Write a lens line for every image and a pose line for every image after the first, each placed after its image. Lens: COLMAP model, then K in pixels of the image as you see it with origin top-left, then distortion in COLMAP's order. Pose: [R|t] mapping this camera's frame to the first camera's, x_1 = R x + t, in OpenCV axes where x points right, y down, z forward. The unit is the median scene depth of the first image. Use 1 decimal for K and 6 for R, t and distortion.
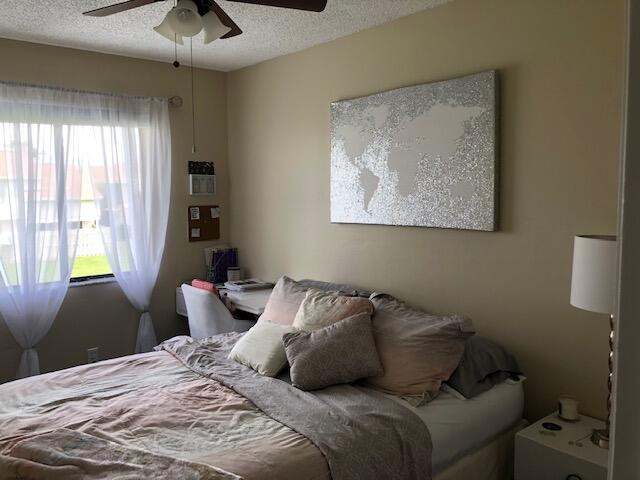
lens RADIAL K [[523.0, 0, 320.9], [0, 523.0, 240.5], [0, 0, 1]] dist [0.008104, 0.003735]
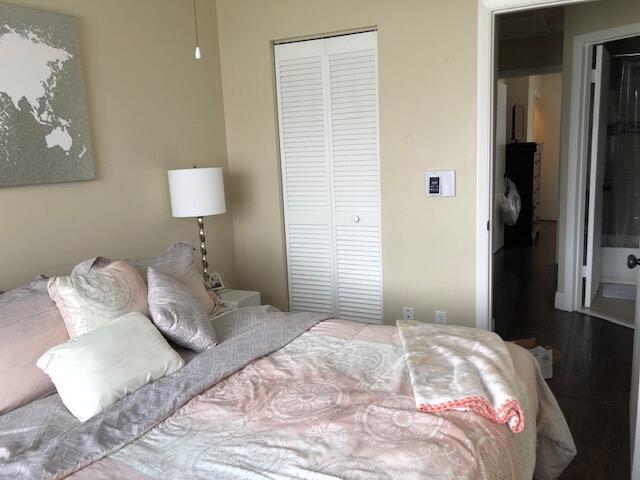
lens RADIAL K [[523.0, 0, 321.1], [0, 523.0, 240.2], [0, 0, 1]] dist [0.008104, 0.003735]
pose [[-0.363384, -0.142495, 0.920678, -0.995024], [0.135888, 0.969558, 0.203695, -0.062619], [-0.921676, 0.199129, -0.332958, 1.177185]]
